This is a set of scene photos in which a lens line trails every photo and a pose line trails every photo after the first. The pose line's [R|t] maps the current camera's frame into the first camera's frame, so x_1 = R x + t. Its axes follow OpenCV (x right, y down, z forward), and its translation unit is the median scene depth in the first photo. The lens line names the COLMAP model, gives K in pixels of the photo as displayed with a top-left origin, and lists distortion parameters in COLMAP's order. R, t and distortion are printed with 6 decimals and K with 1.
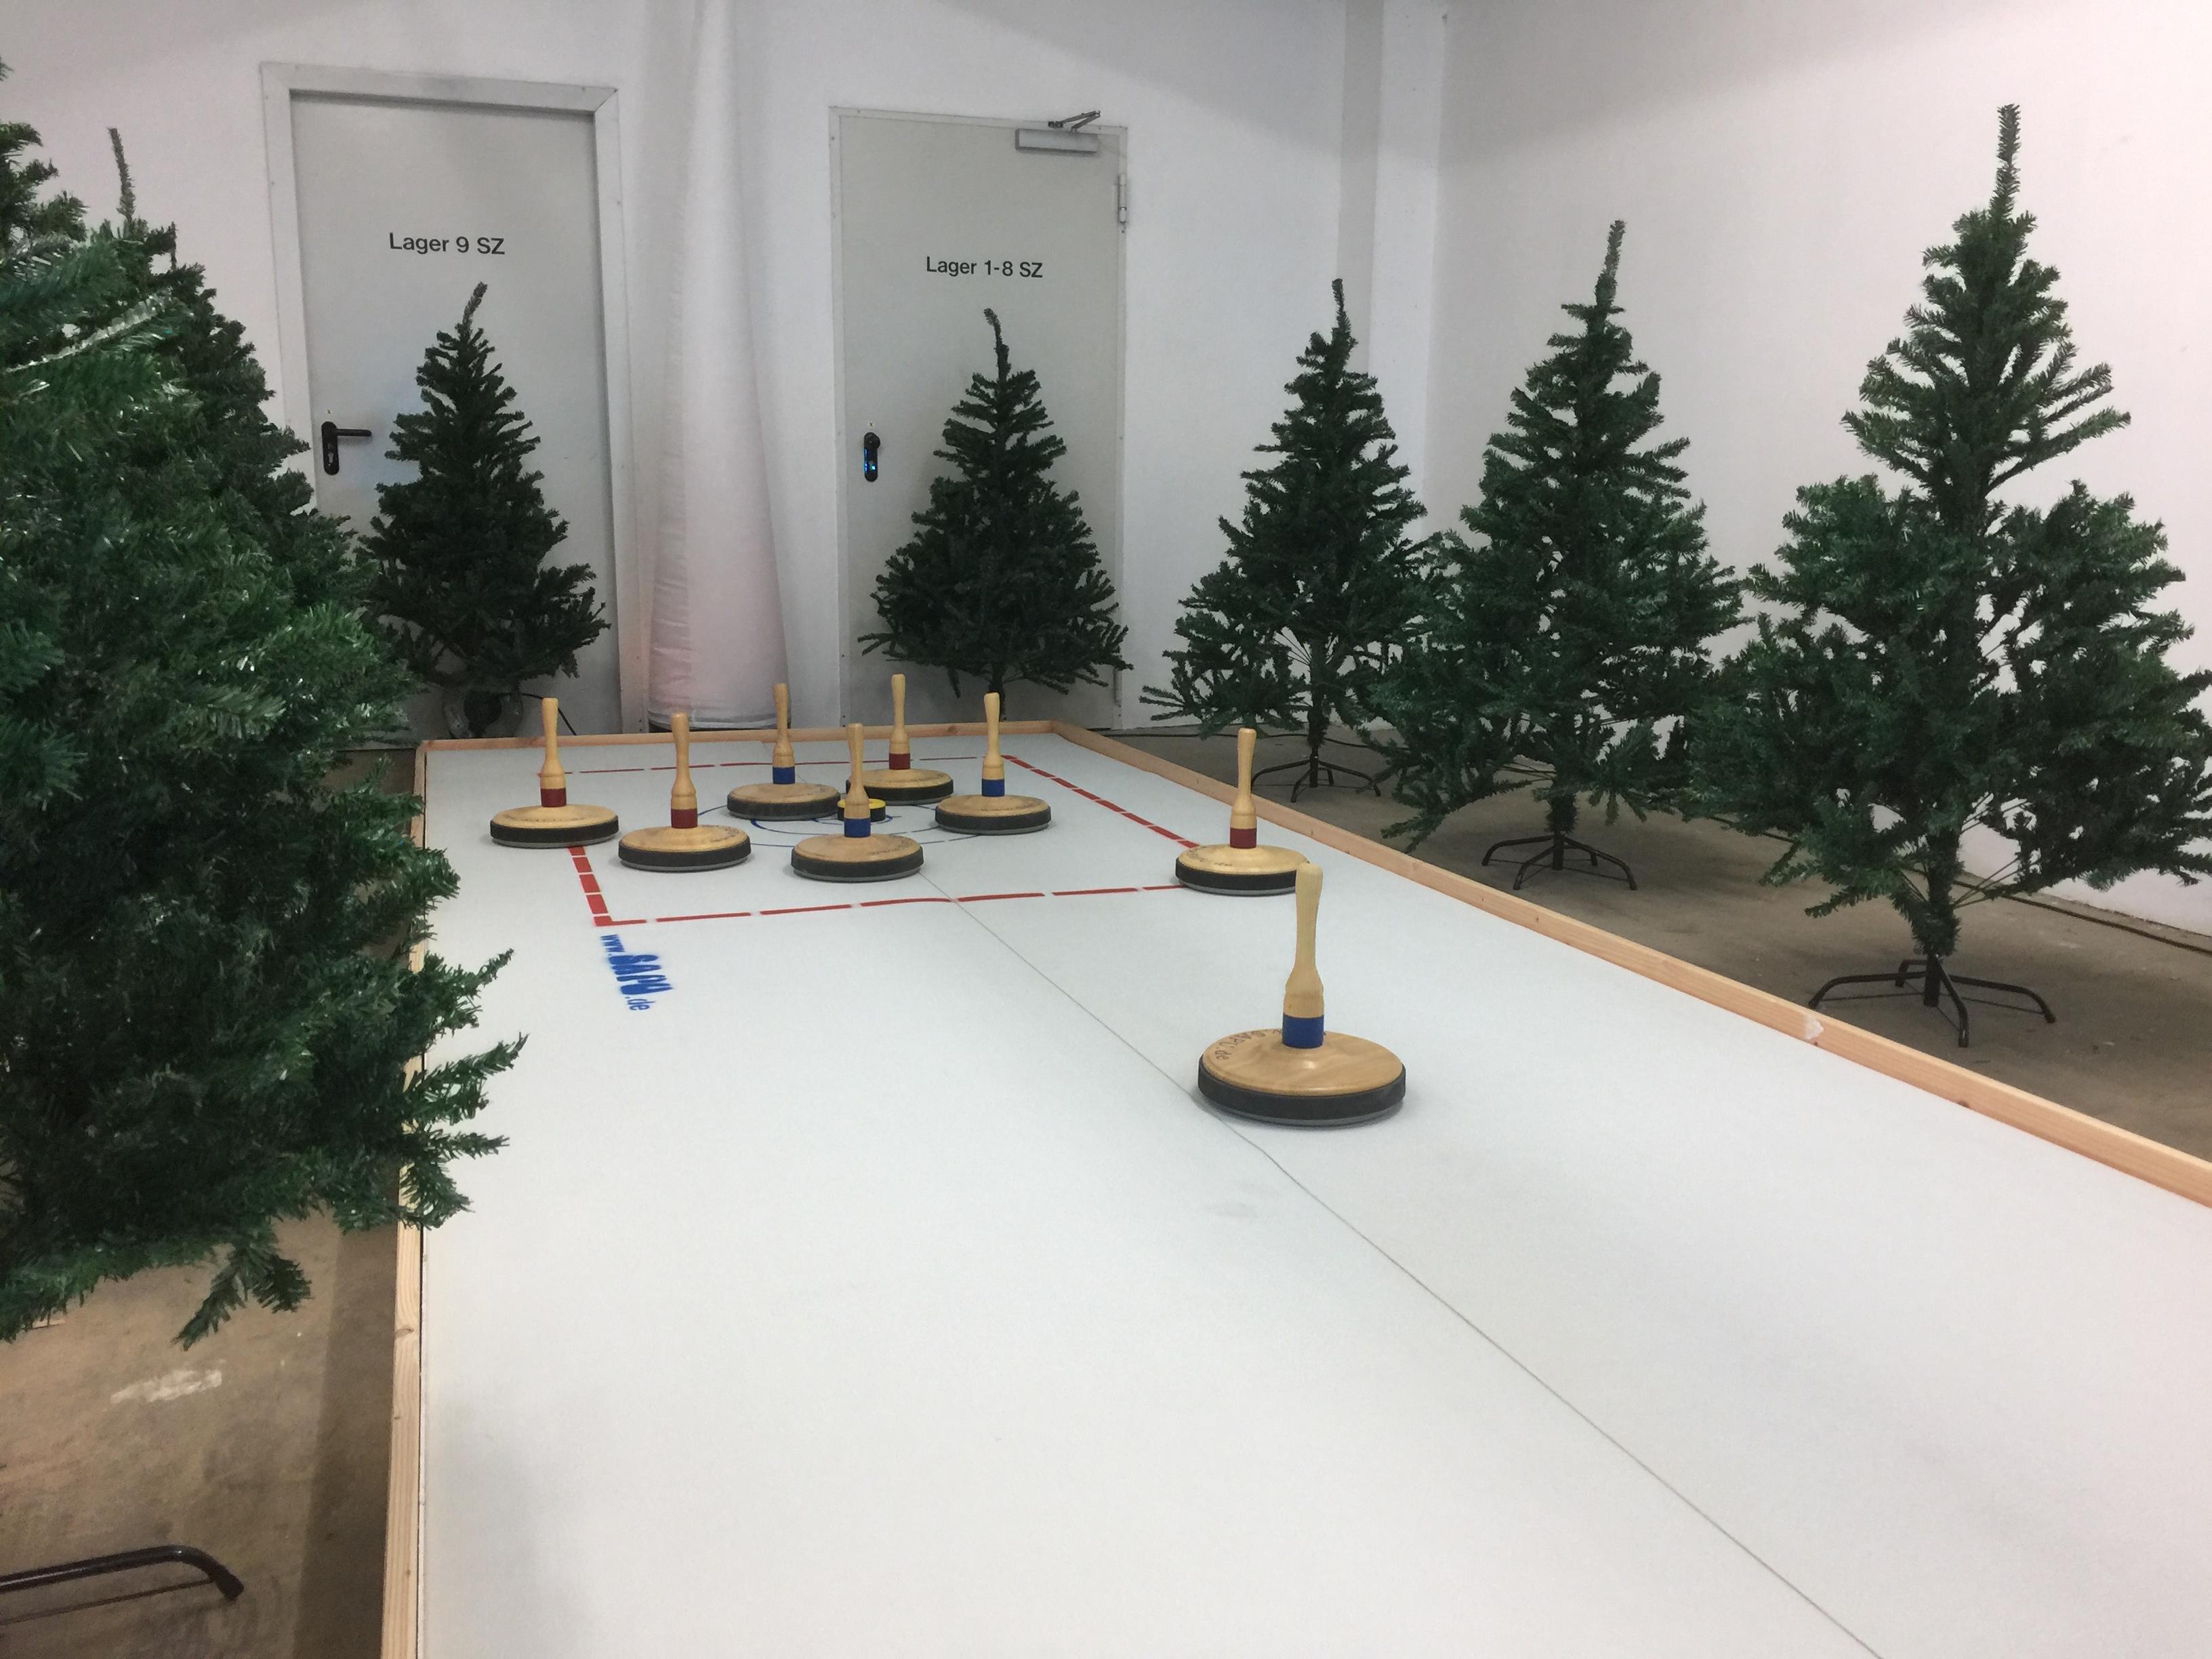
lens RADIAL K [[1856.8, 0, 1086.8], [0, 1856.8, 849.1], [0, 0, 1]] dist [0.077386, -0.087946]
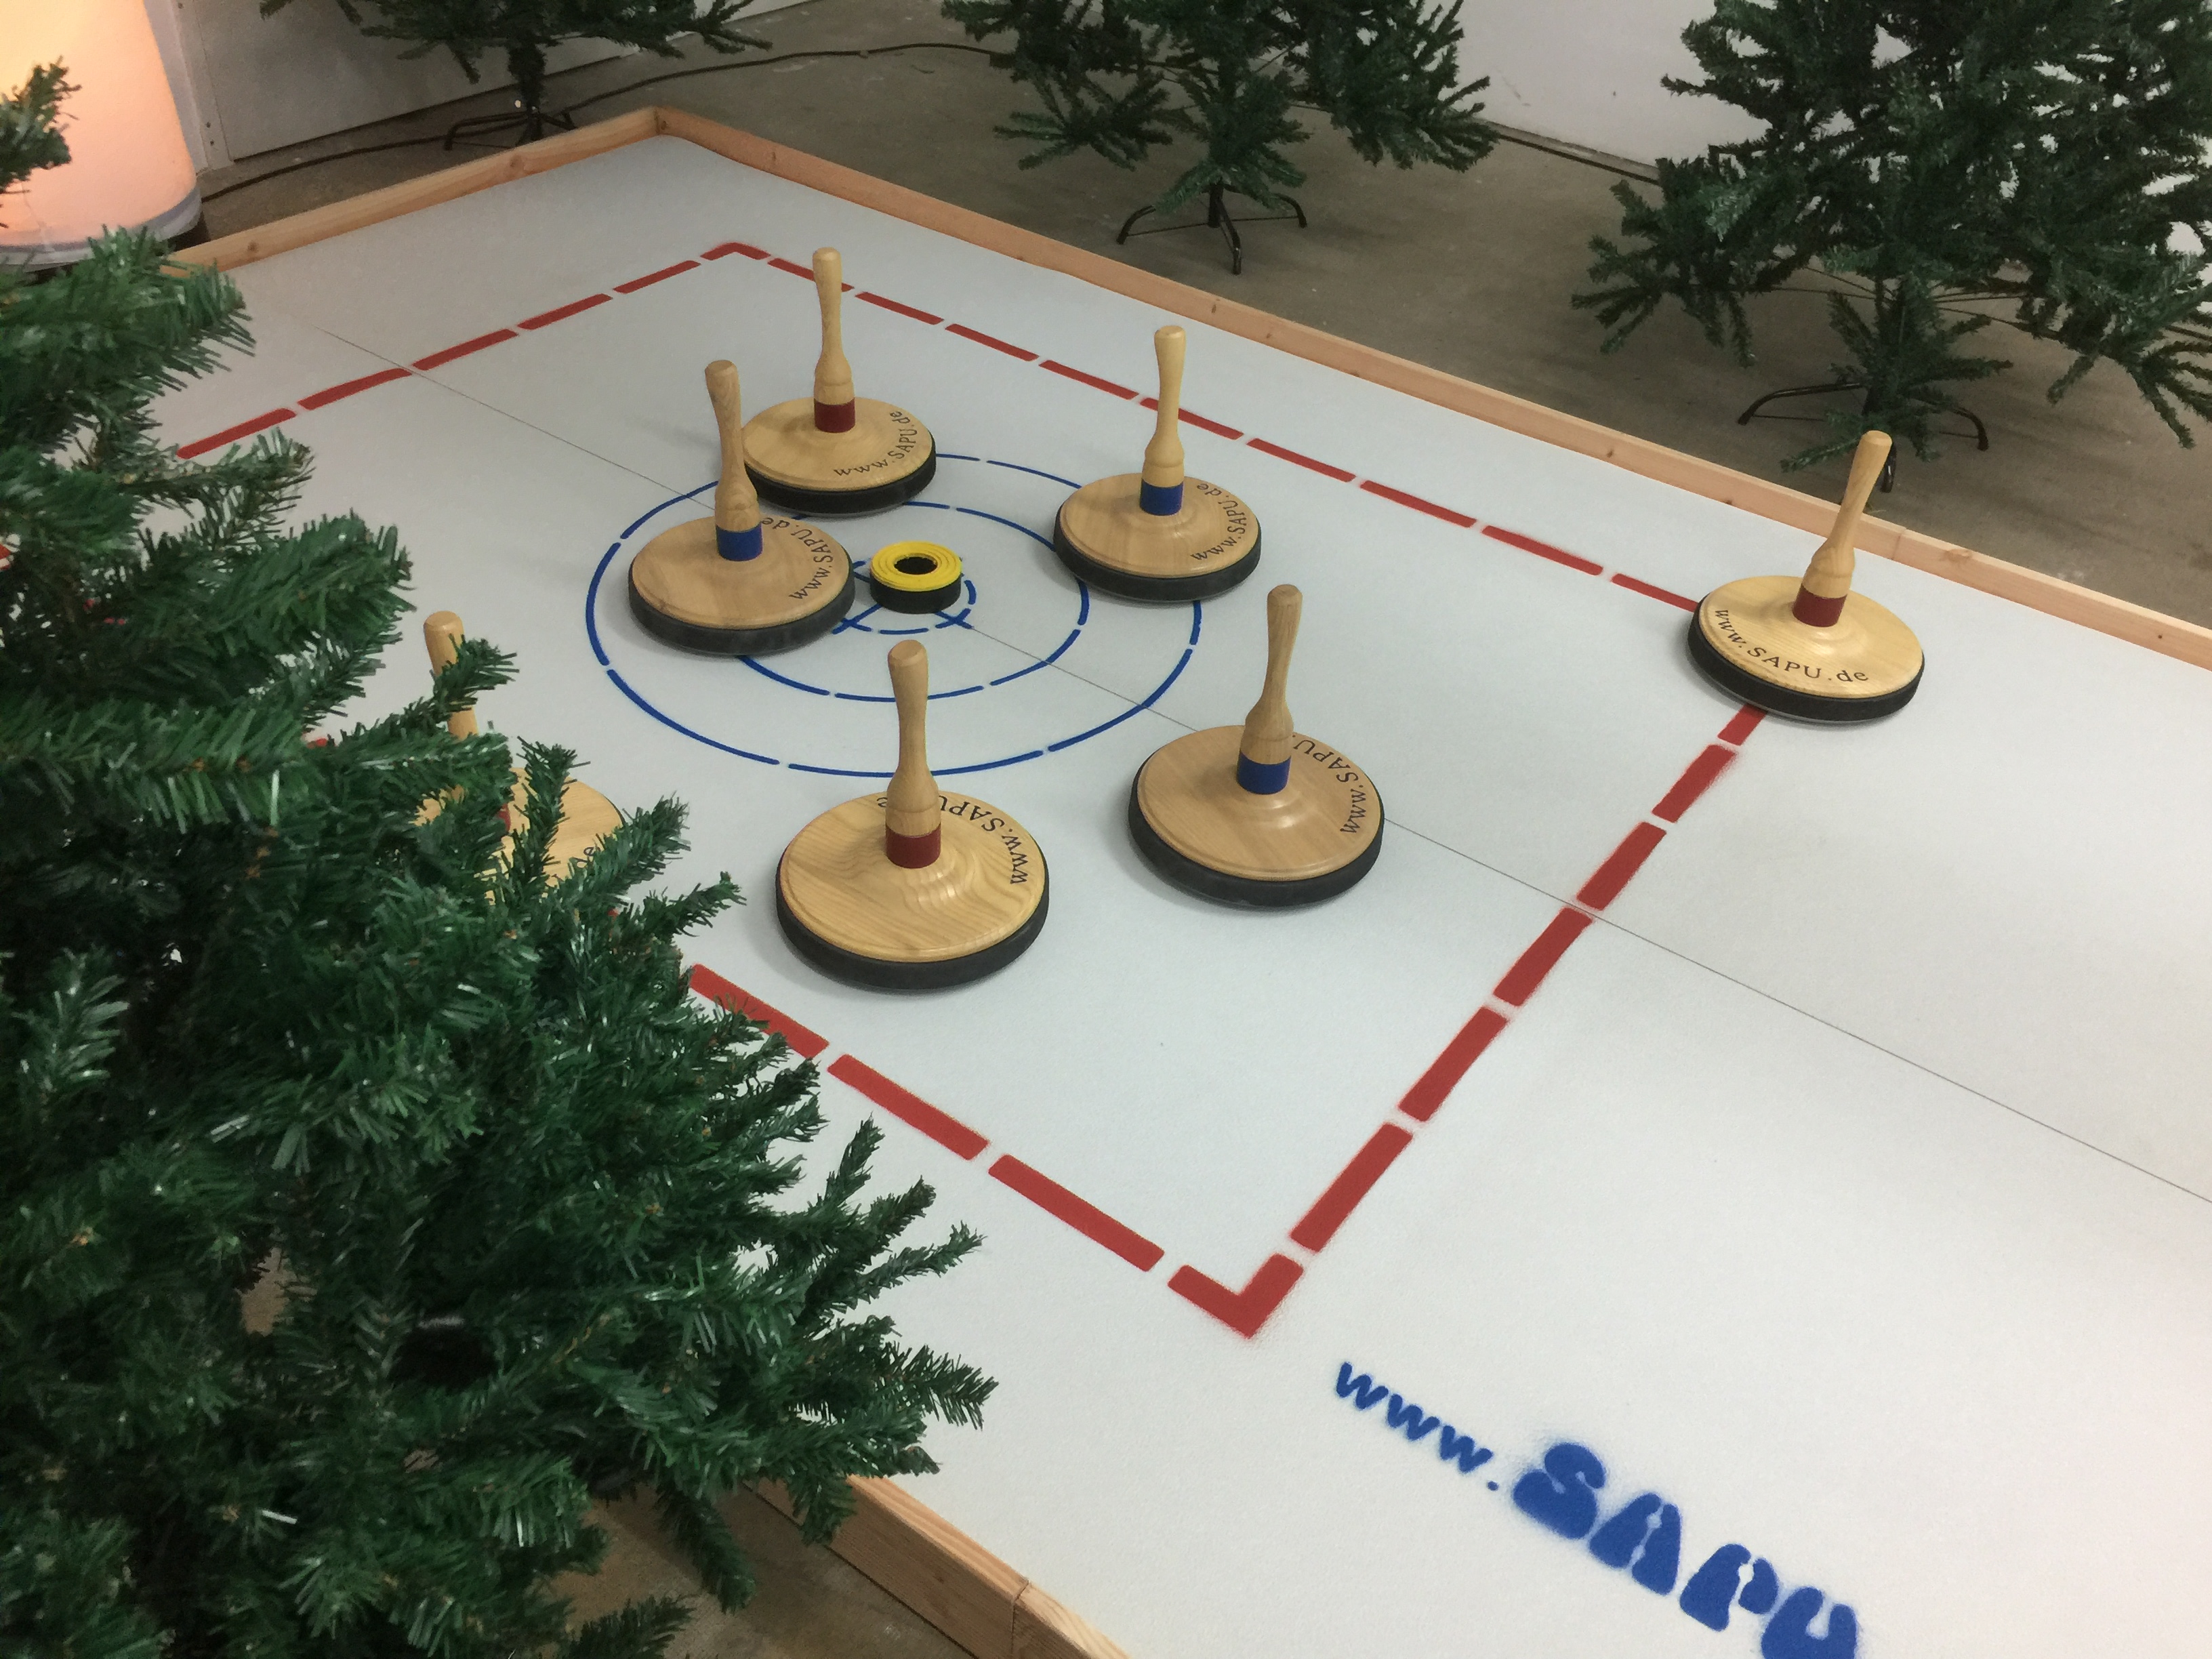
lens RADIAL K [[1856.8, 0, 1101.8], [0, 1856.8, 825.8], [0, 0, 1]] dist [0.077386, -0.087946]
pose [[0.820542, -0.324040, 0.470861, -0.383271], [0.061880, 0.869296, 0.490403, -0.237084], [-0.568227, -0.373259, 0.733345, 0.614743]]
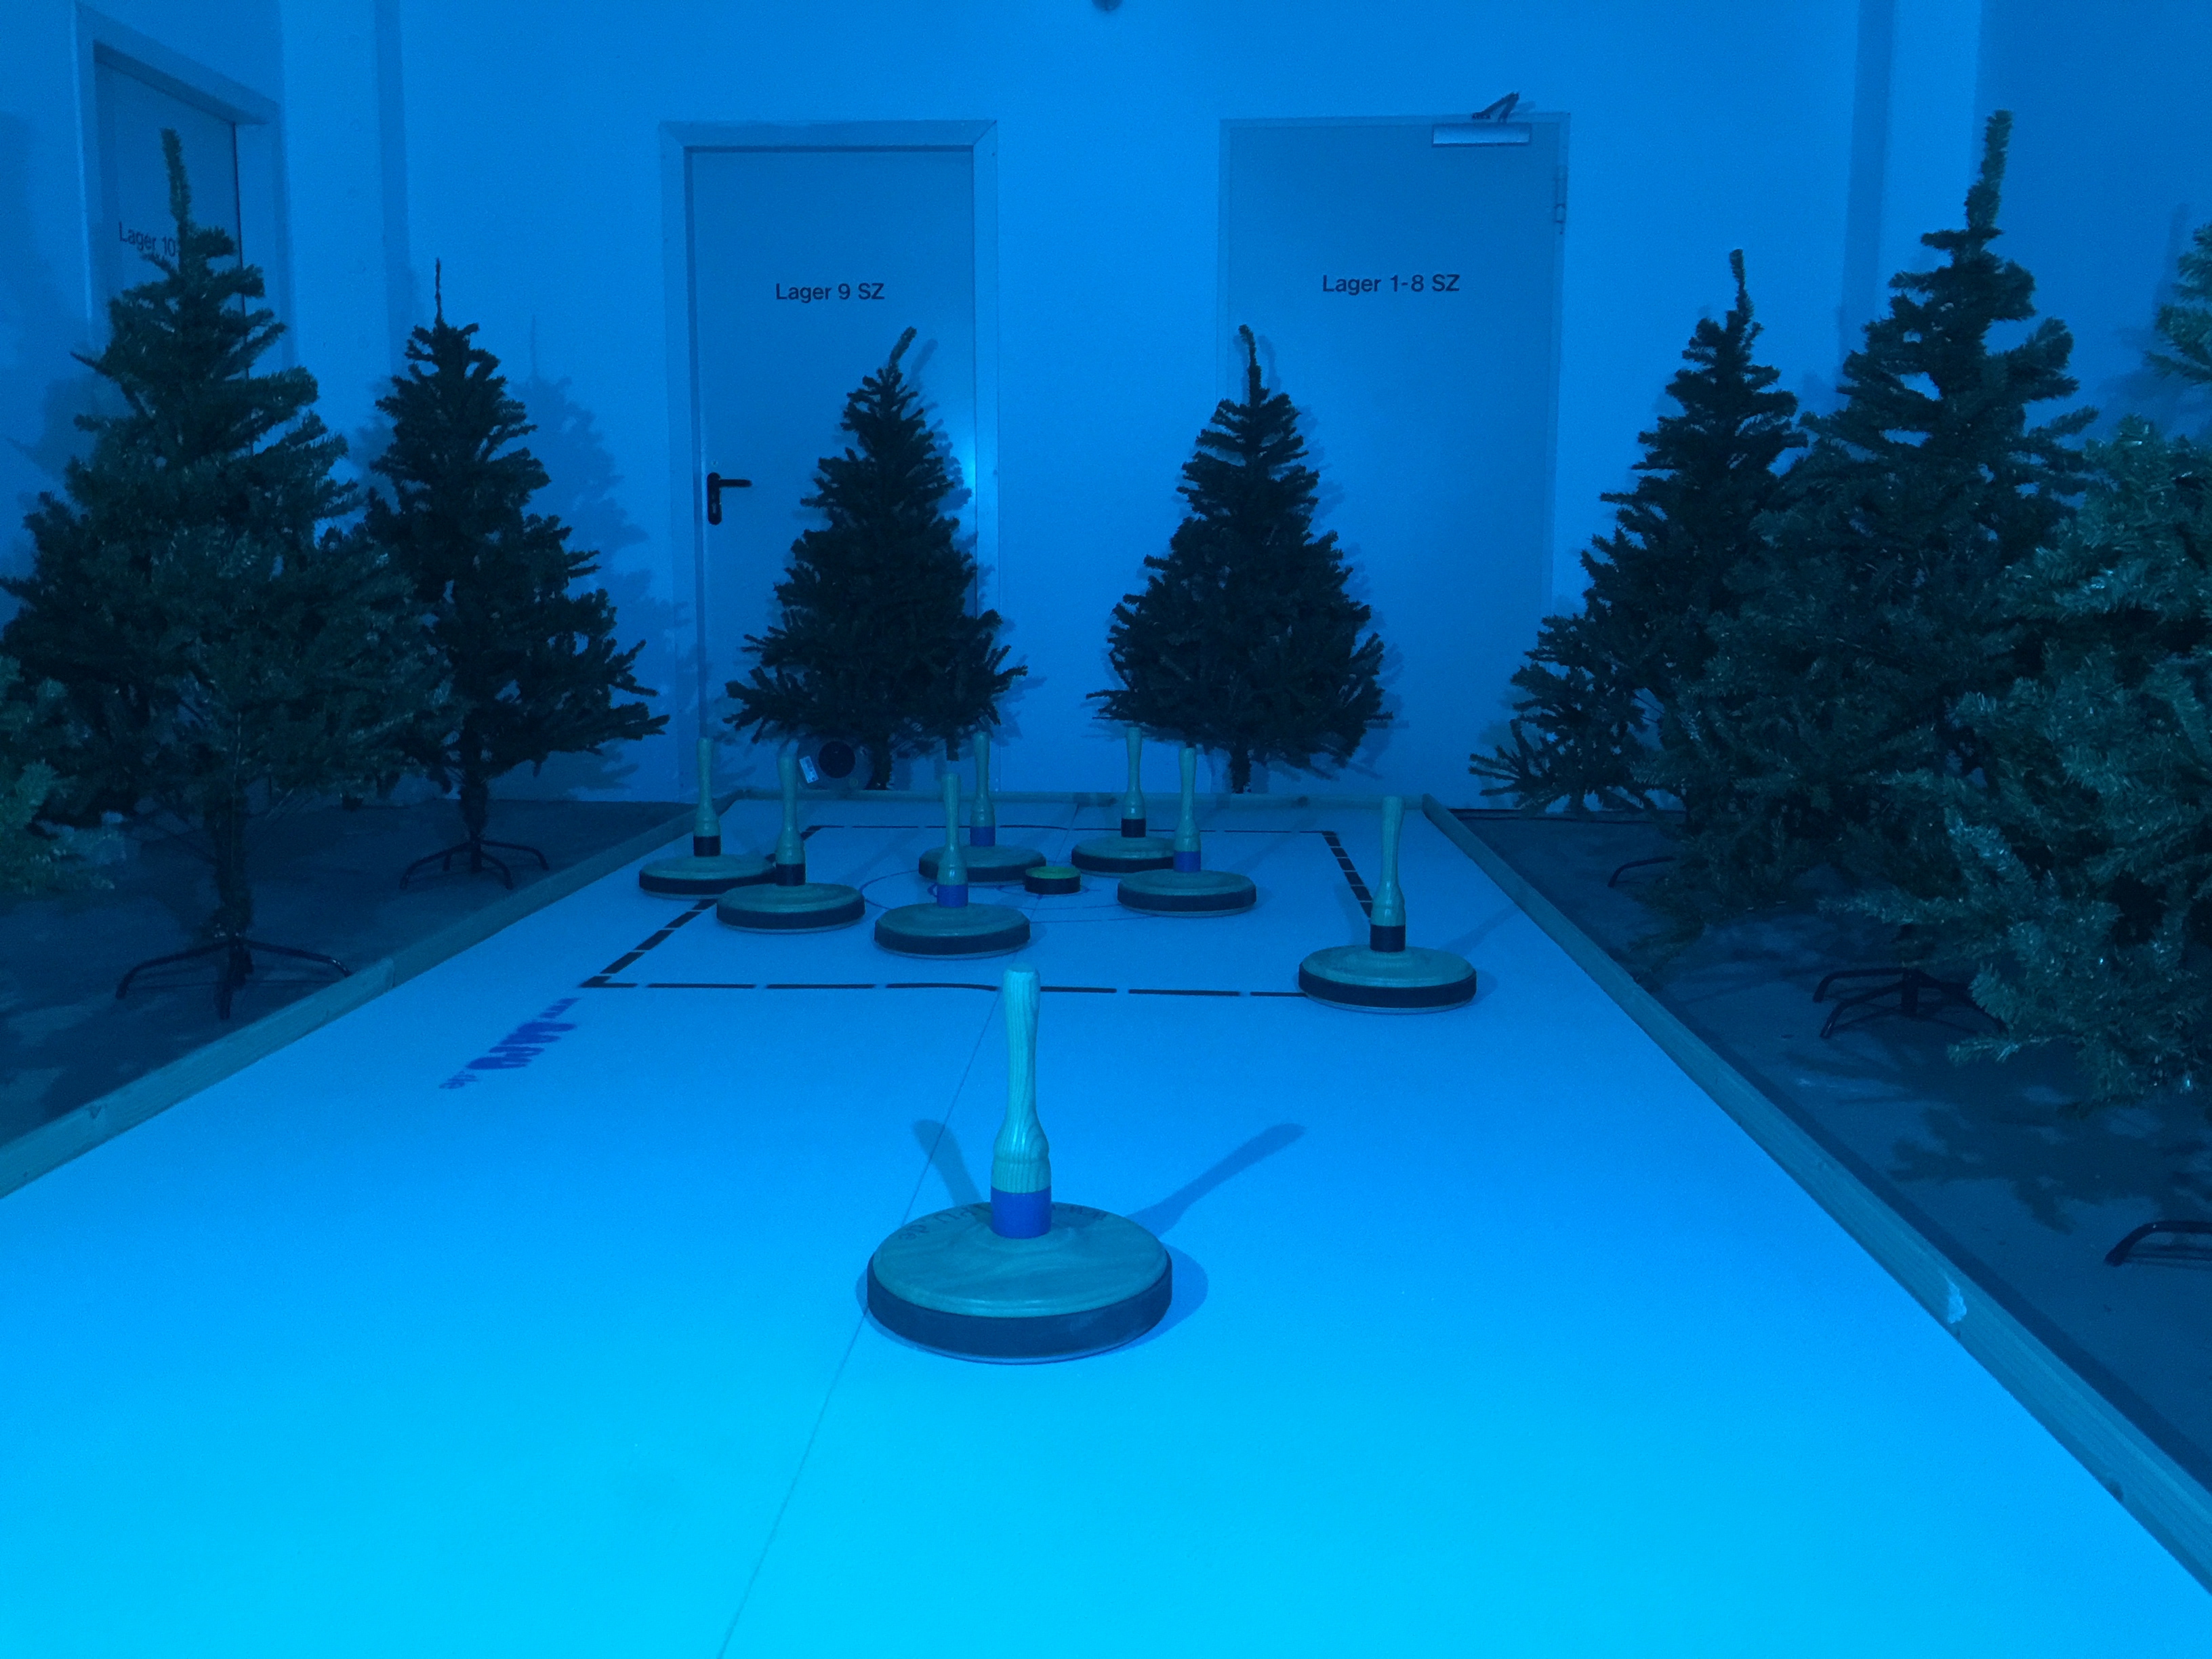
lens RADIAL K [[1856.8, 0, 1105.7], [0, 1856.8, 831.8], [0, 0, 1]] dist [0.077386, -0.087946]
pose [[0.931675, 0.045507, -0.360433, 0.232201], [-0.065828, 0.996847, -0.044299, -0.007303], [0.357280, 0.064999, 0.931733, 0.223151]]
